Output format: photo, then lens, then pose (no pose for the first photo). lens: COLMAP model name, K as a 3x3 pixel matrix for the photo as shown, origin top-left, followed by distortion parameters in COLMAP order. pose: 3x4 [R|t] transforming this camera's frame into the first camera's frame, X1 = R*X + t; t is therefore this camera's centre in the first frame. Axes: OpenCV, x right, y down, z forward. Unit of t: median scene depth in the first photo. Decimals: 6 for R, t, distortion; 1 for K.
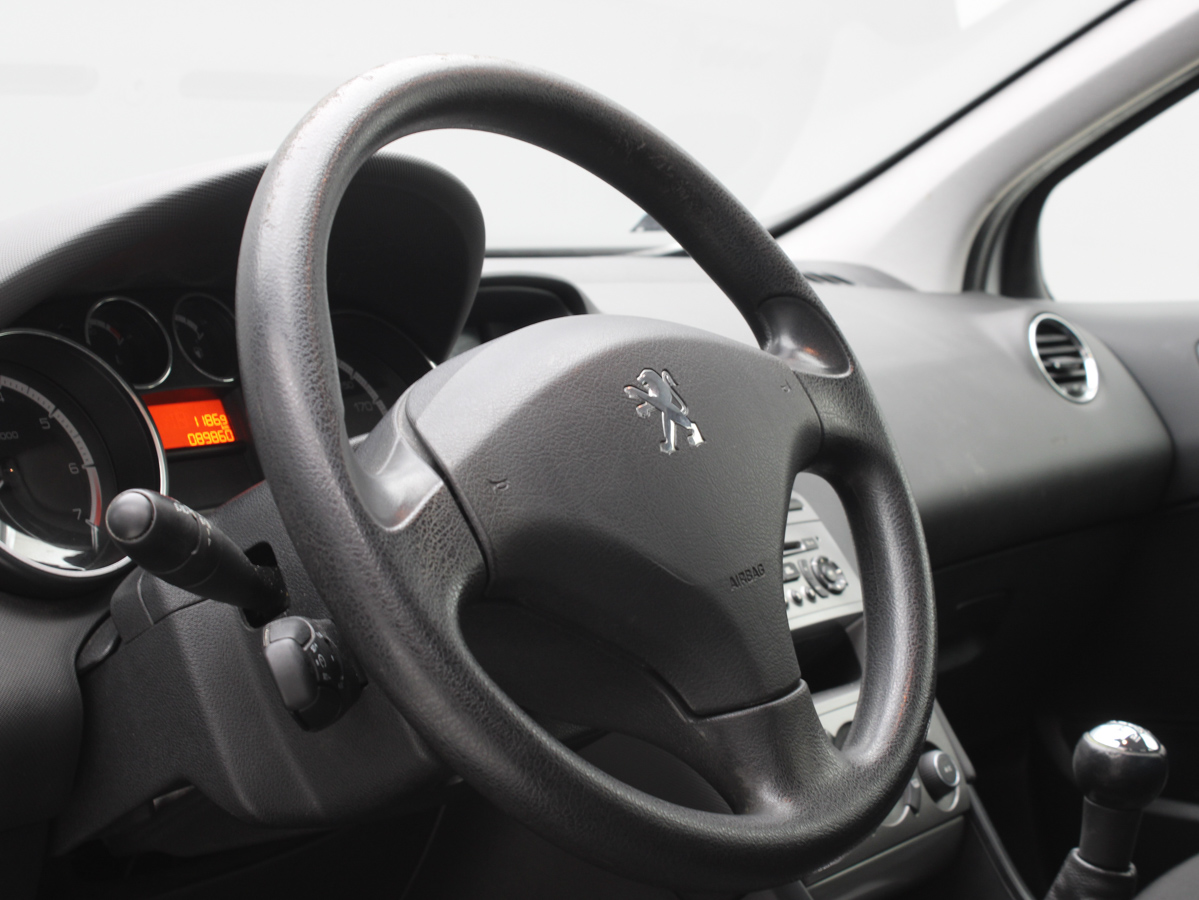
lens RADIAL K [[2150.4, 0, 599.5], [0, 2150.4, 450.0], [0, 0, 1]] dist [-0.037390, 0.016948]
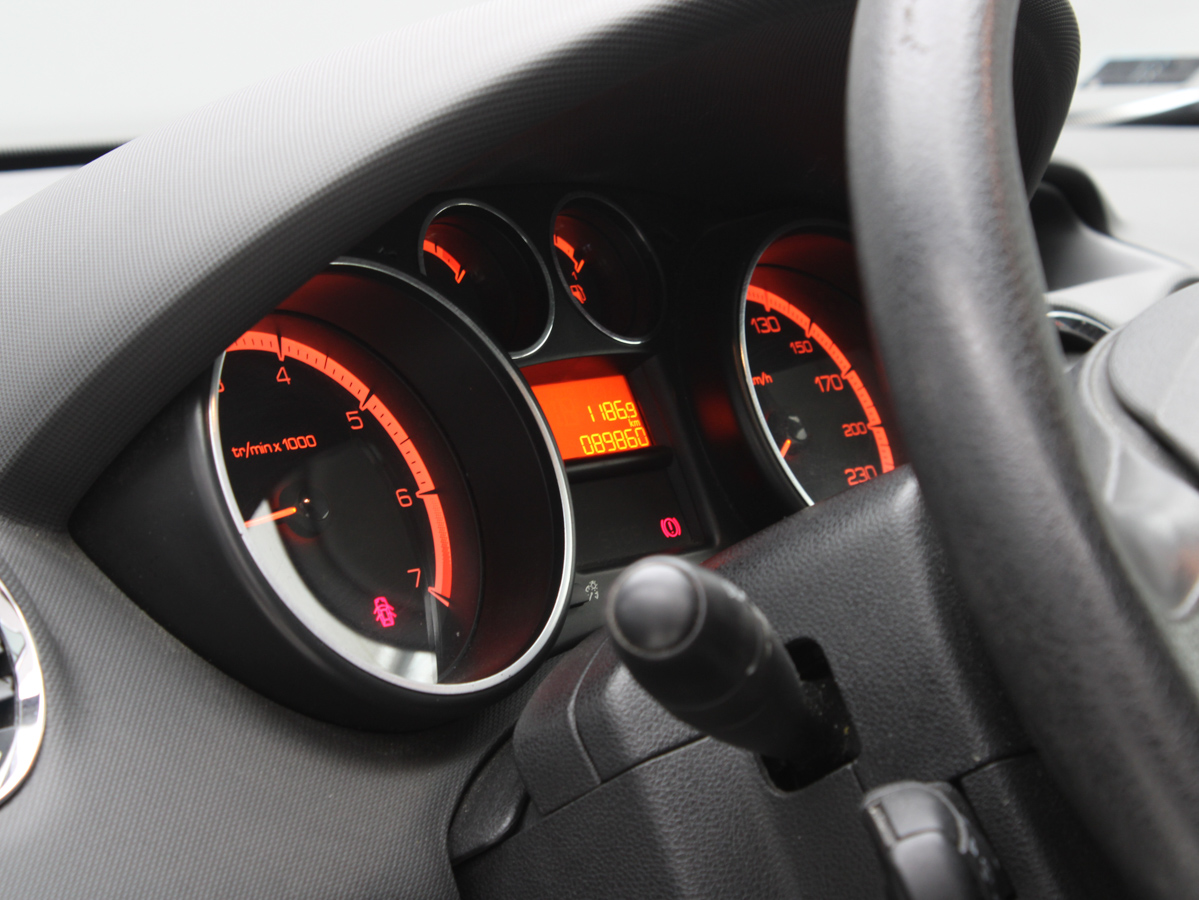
lens RADIAL K [[3123.0, 0, 599.5], [0, 3123.0, 450.0], [0, 0, 1]] dist [0.048485, 0.577450]
pose [[0.998347, -0.001406, -0.057449, -0.143929], [0.002099, 0.999926, 0.011994, -0.014259], [0.057428, -0.012095, 0.998276, 0.163482]]
